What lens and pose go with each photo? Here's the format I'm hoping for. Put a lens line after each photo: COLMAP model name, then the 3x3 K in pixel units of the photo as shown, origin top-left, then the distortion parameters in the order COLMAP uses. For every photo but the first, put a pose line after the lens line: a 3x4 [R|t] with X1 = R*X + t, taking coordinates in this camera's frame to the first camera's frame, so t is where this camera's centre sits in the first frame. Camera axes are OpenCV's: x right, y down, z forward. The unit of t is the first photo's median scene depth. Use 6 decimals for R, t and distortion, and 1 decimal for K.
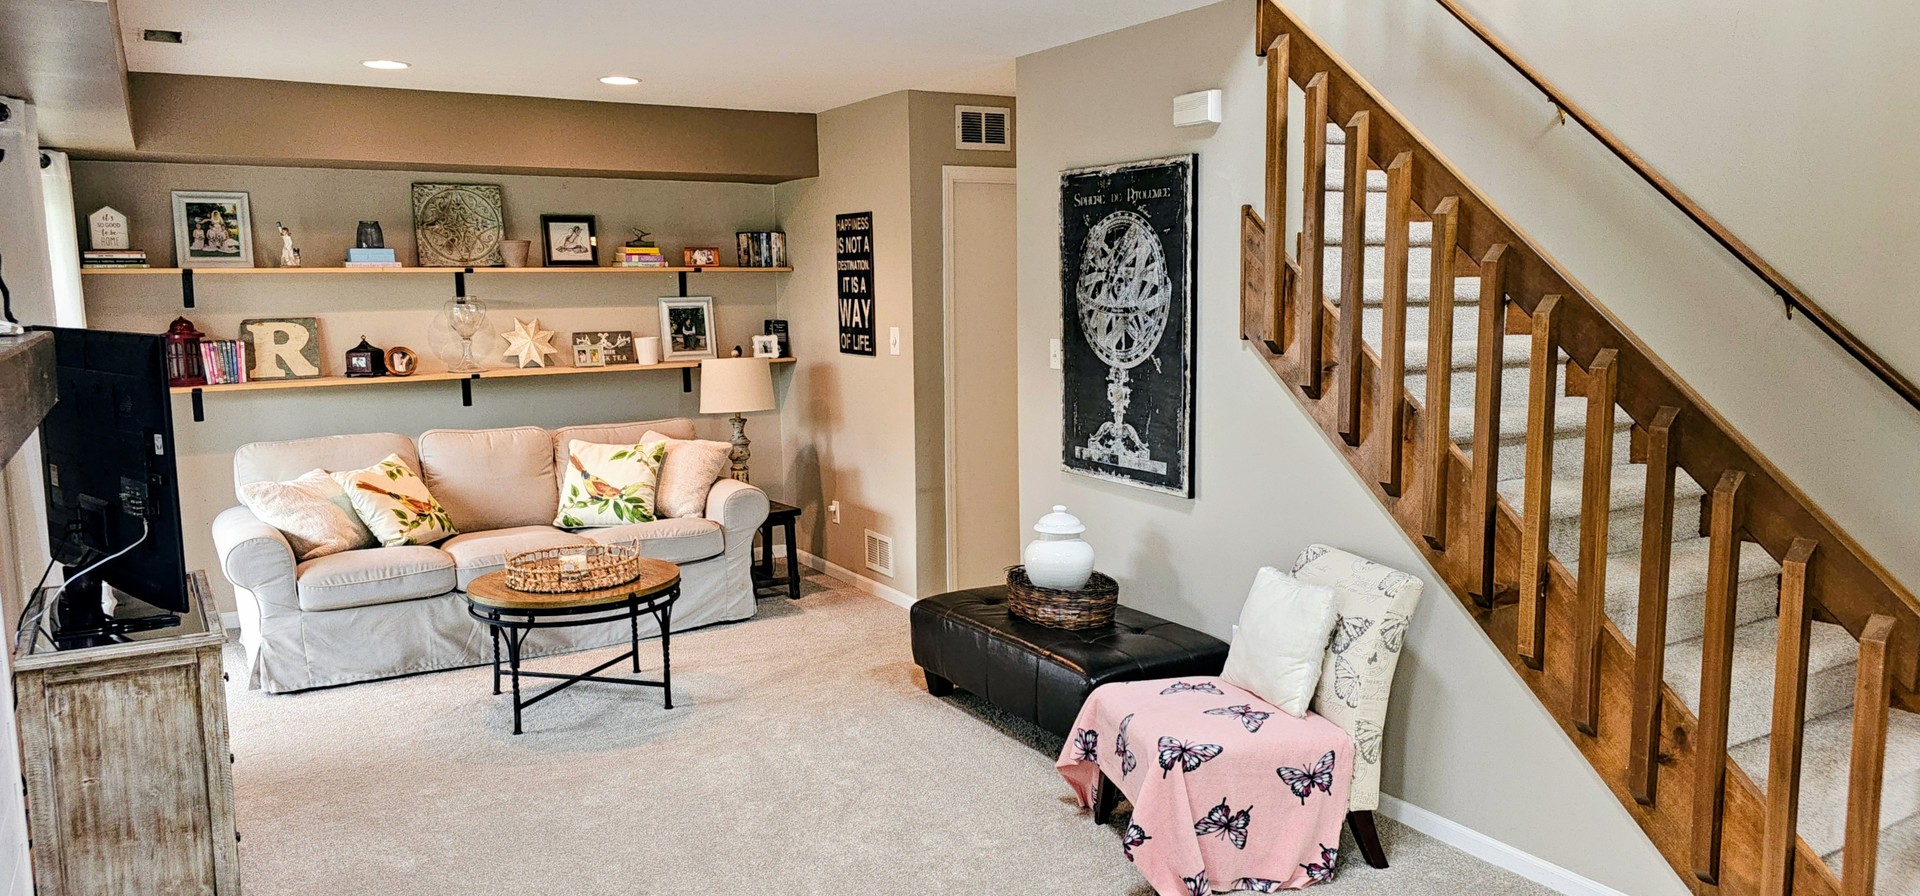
lens RADIAL K [[1291.9, 0, 996.2], [0, 1291.9, 445.9], [0, 0, 1]] dist [0.087509, -0.080614]
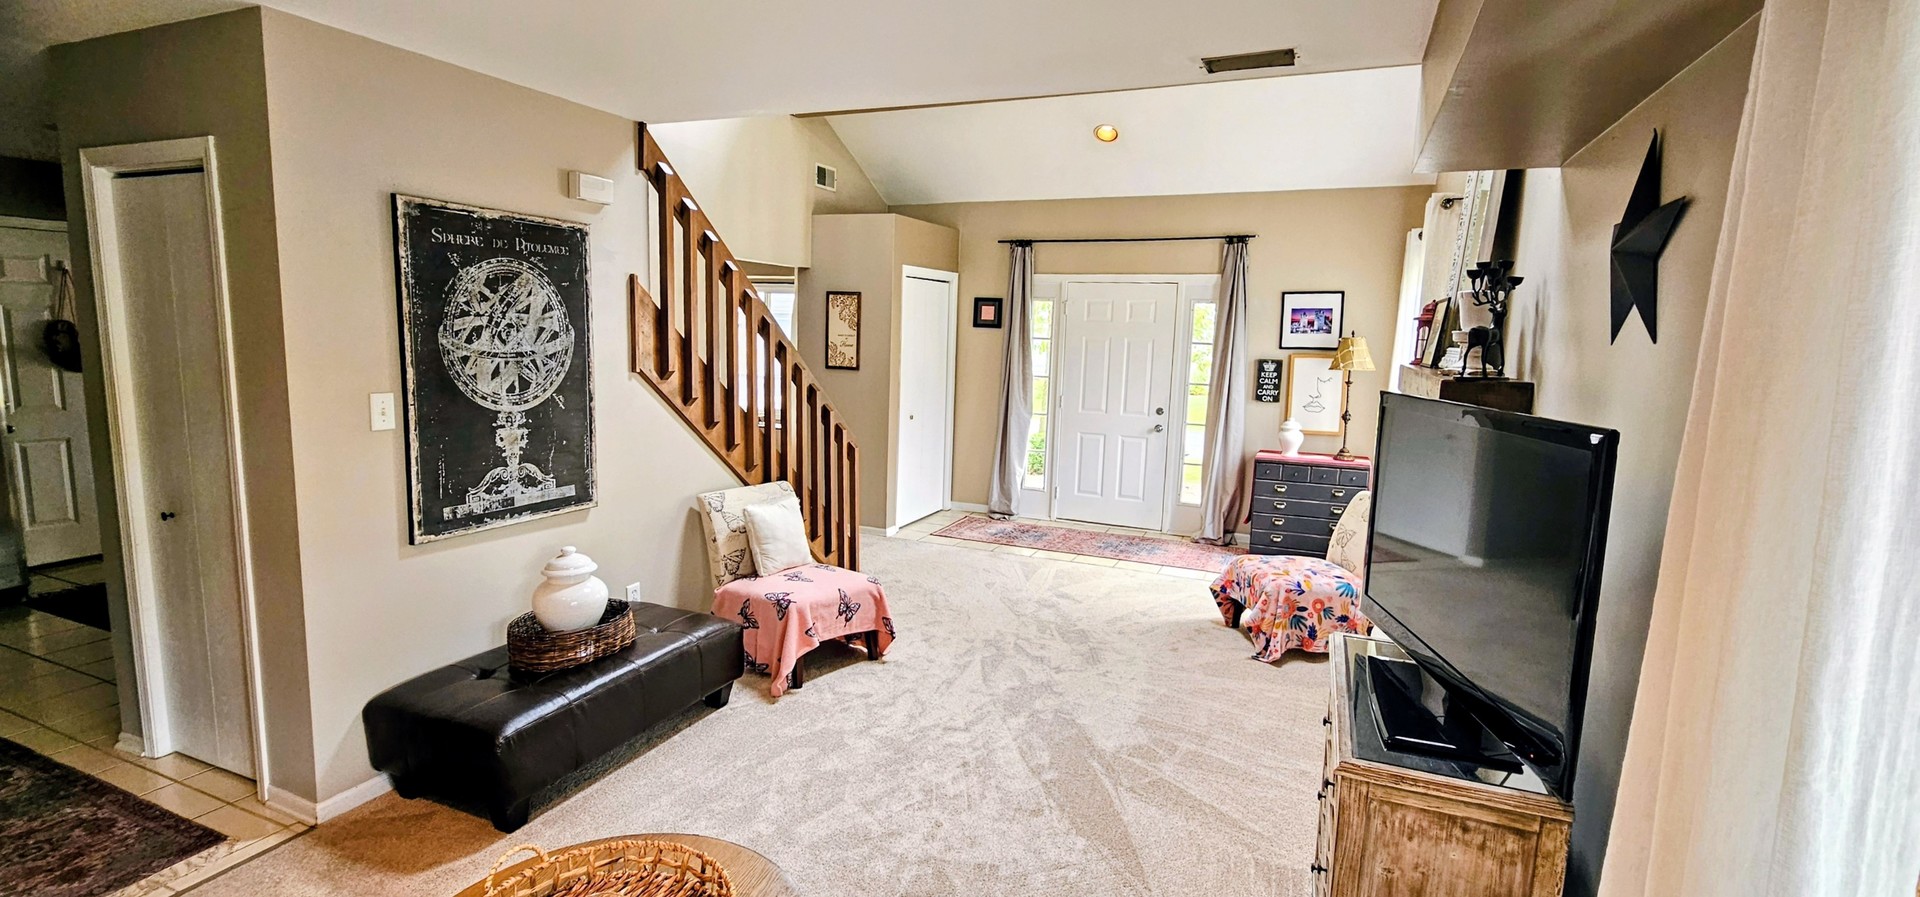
lens RADIAL K [[862.7, 0, 963.0], [0, 862.7, 448.1], [0, 0, 1]] dist [-0.002394, -0.000217]
pose [[-0.583127, -0.116328, 0.804010, -0.565284], [0.080617, 0.976523, 0.199757, -0.118625], [-0.808371, 0.181301, -0.560059, 0.935715]]
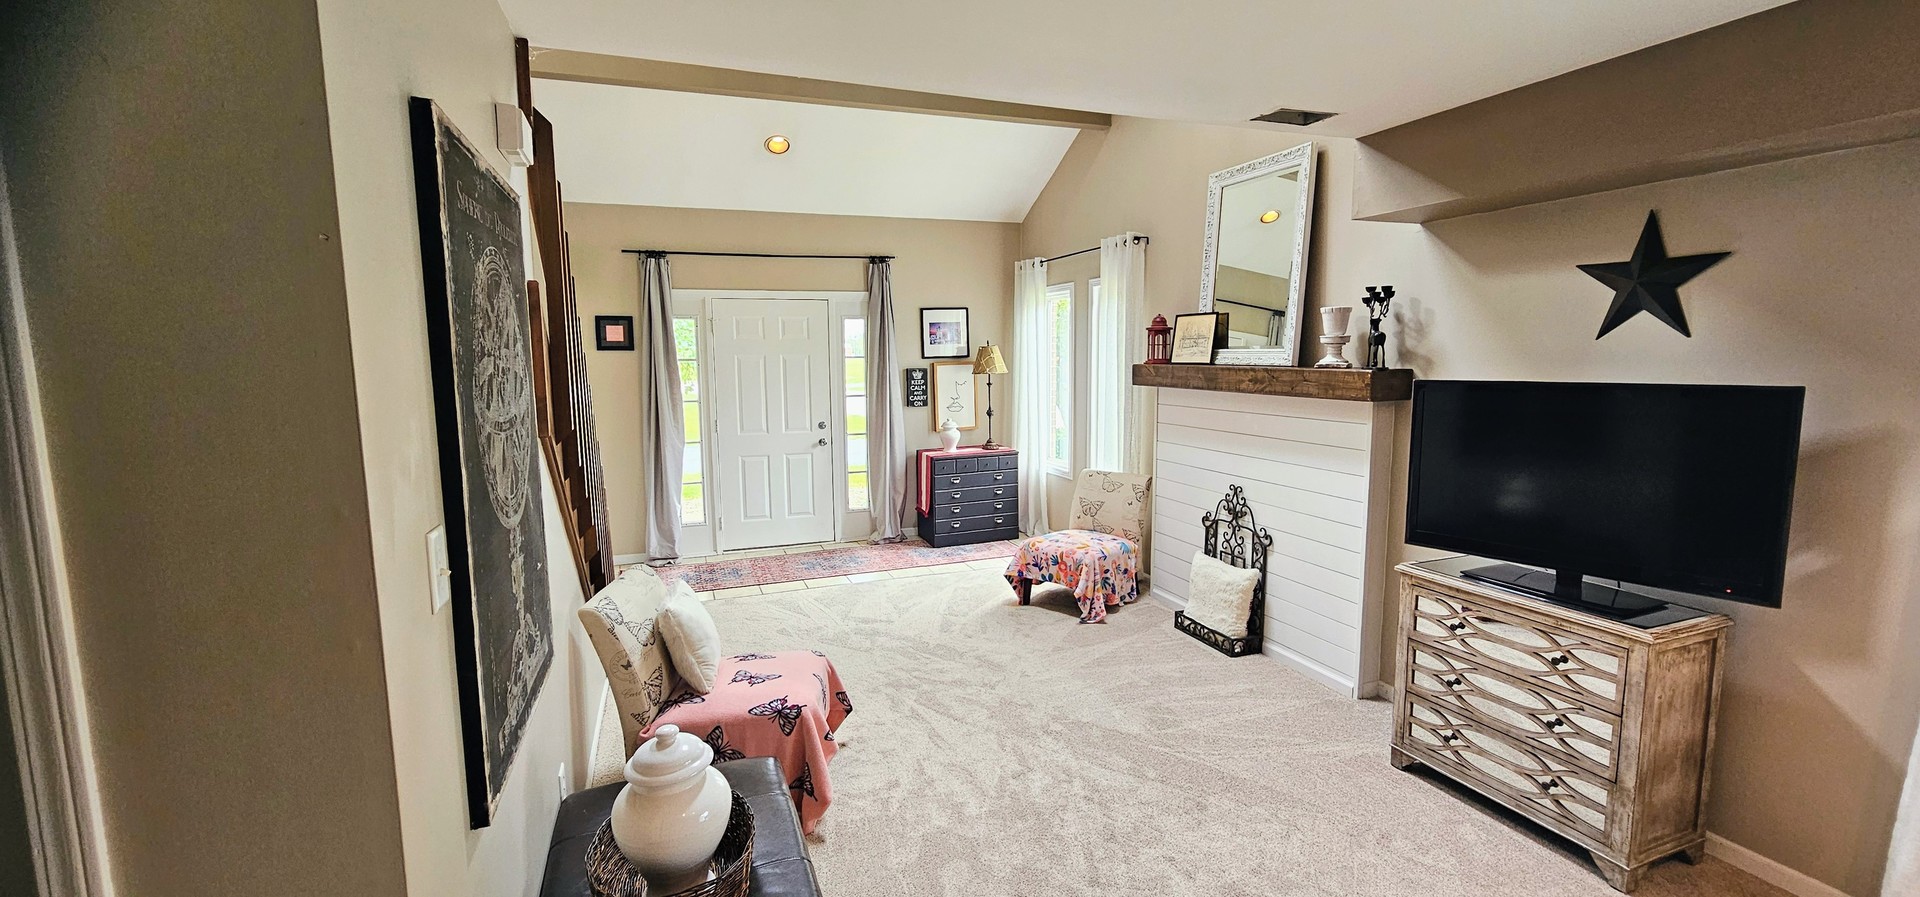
lens RADIAL K [[799.4, 0, 973.1], [0, 799.4, 449.5], [0, 0, 1]] dist [-0.000558, -0.000020]
pose [[-0.985330, 0.001569, 0.170655, -0.138181], [0.043968, 0.968535, 0.244962, -0.143476], [-0.164901, 0.248872, -0.954395, 1.098105]]
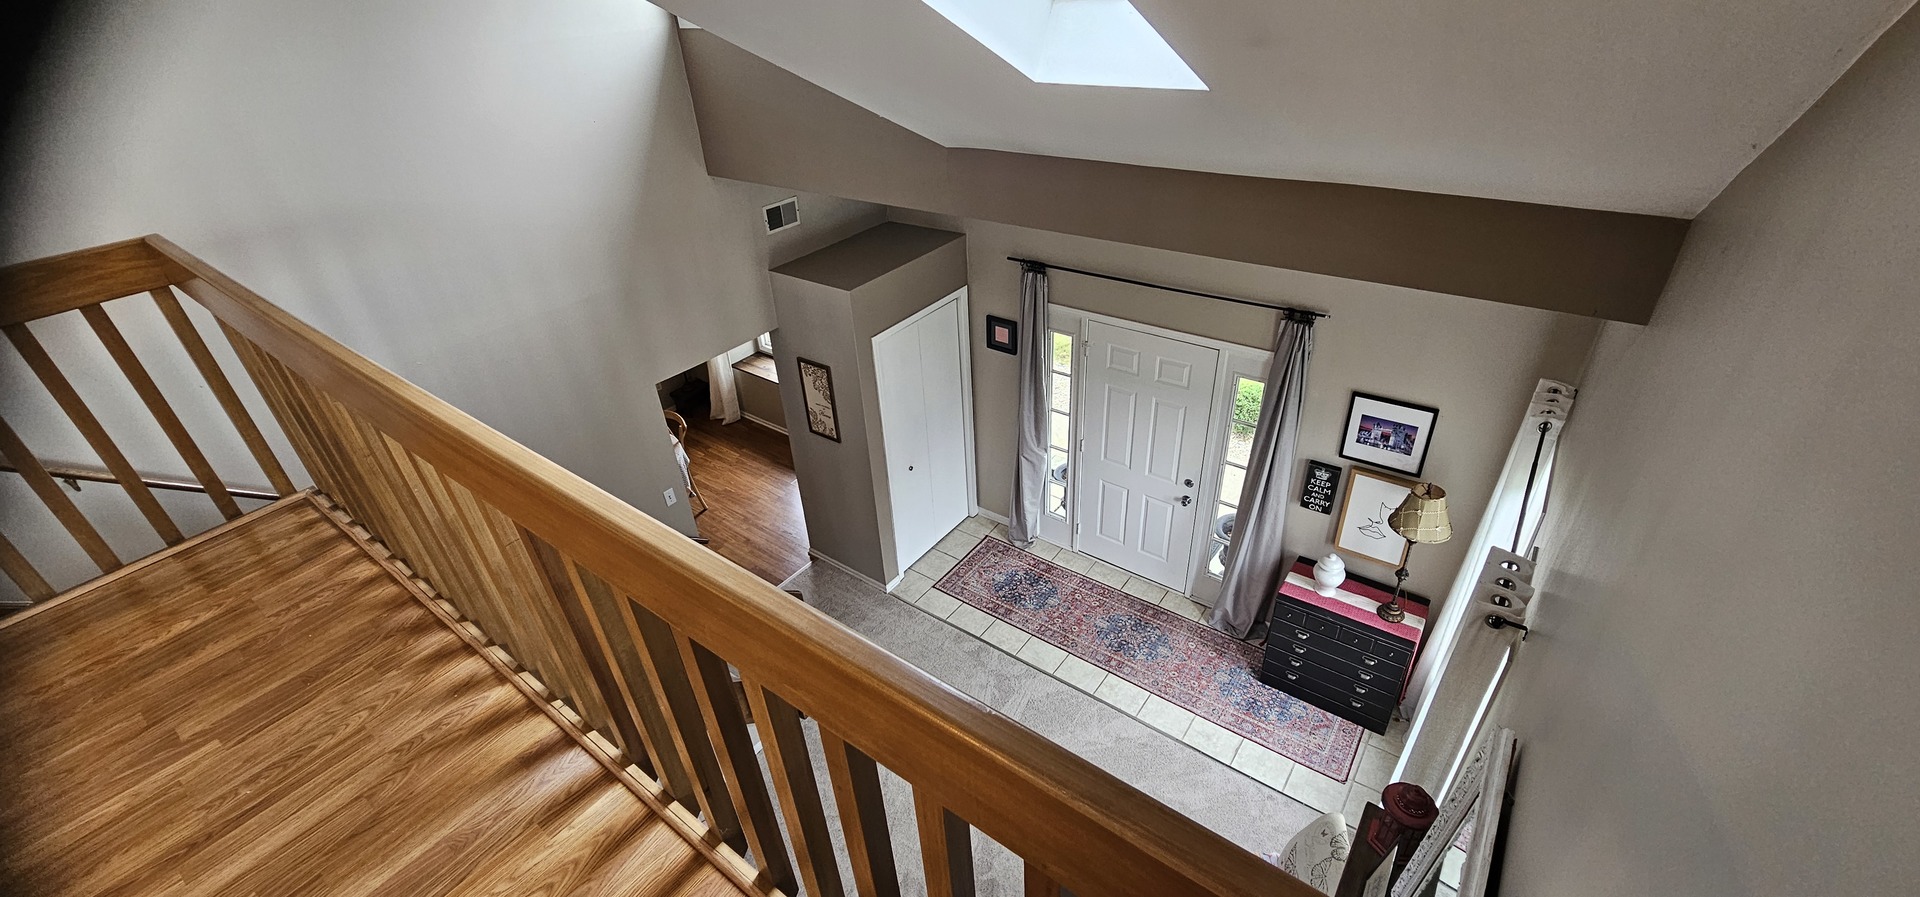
lens RADIAL K [[787.8, 0, 960.0], [0, 787.8, 448.5], [0, 0, 1]] dist [0.000603, 0.000021]
pose [[-0.378329, -0.472389, 0.796063, -0.362107], [0.173402, 0.808594, 0.562235, -0.528526], [-0.909285, 0.350748, -0.224002, 0.448376]]
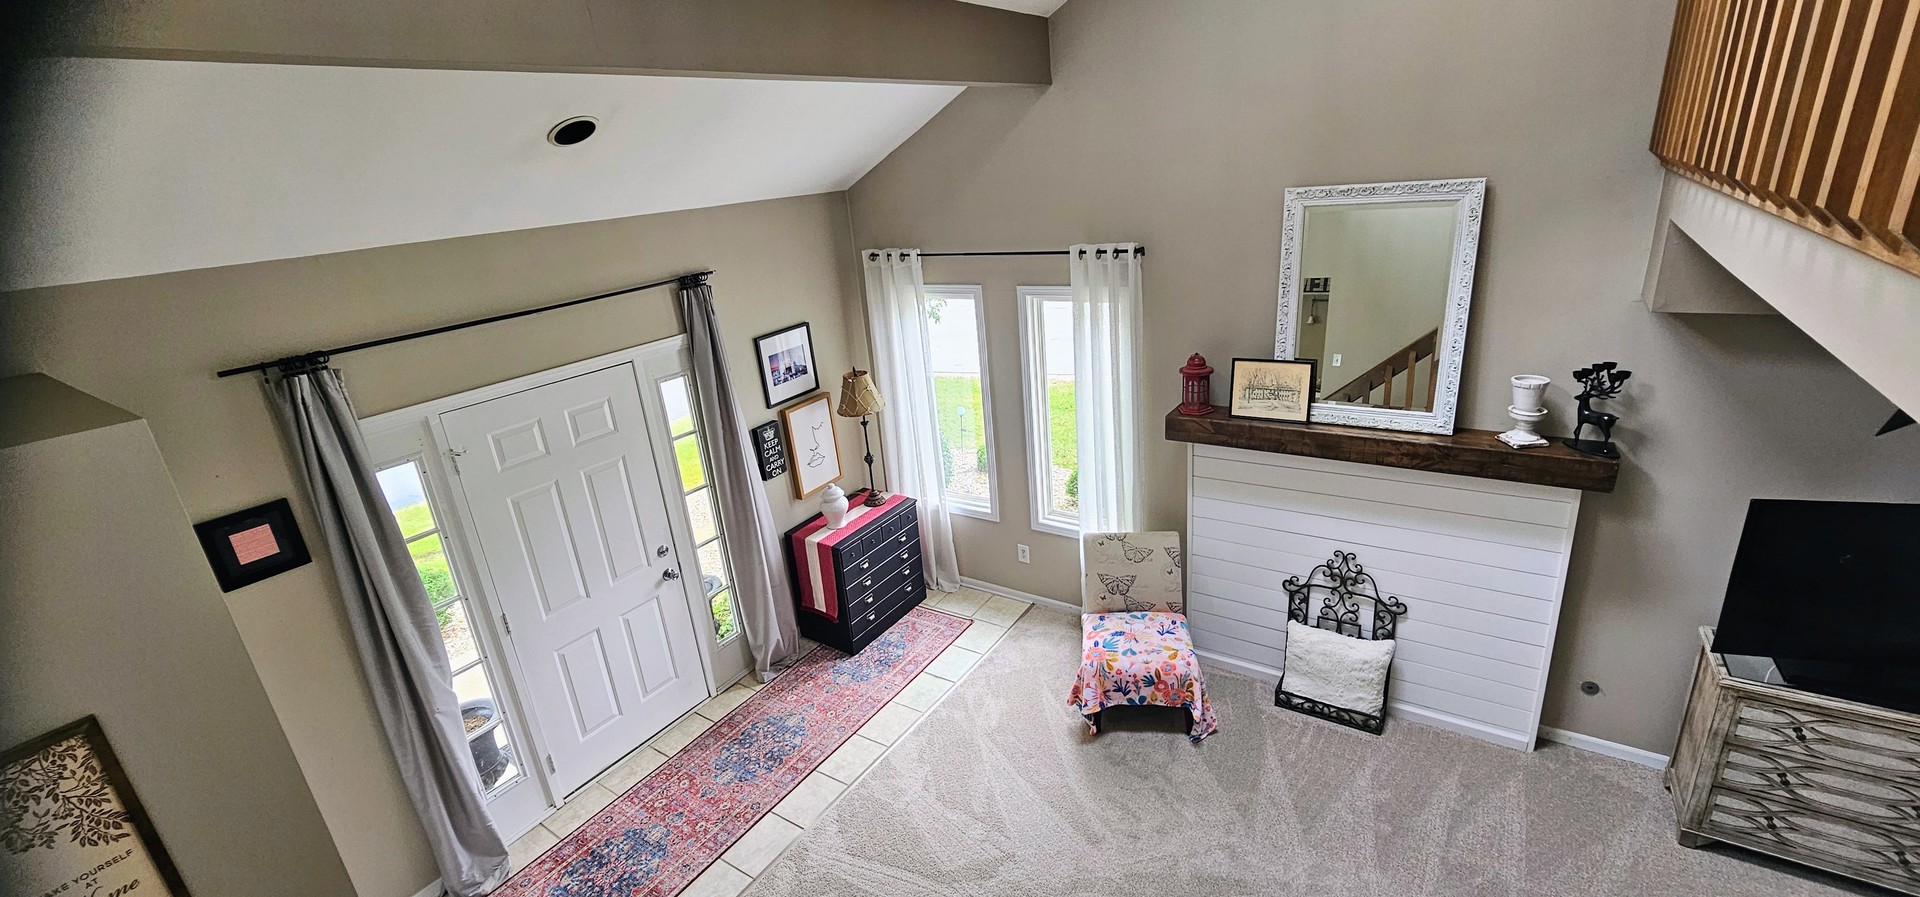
lens RADIAL K [[793.0, 0, 967.5], [0, 793.0, 448.8], [0, 0, 1]] dist [-0.001156, -0.000295]
pose [[-0.899593, 0.229519, -0.371555, 0.284477], [0.041166, 0.891543, 0.451062, -0.318090], [0.434784, 0.390477, -0.811474, 0.699197]]
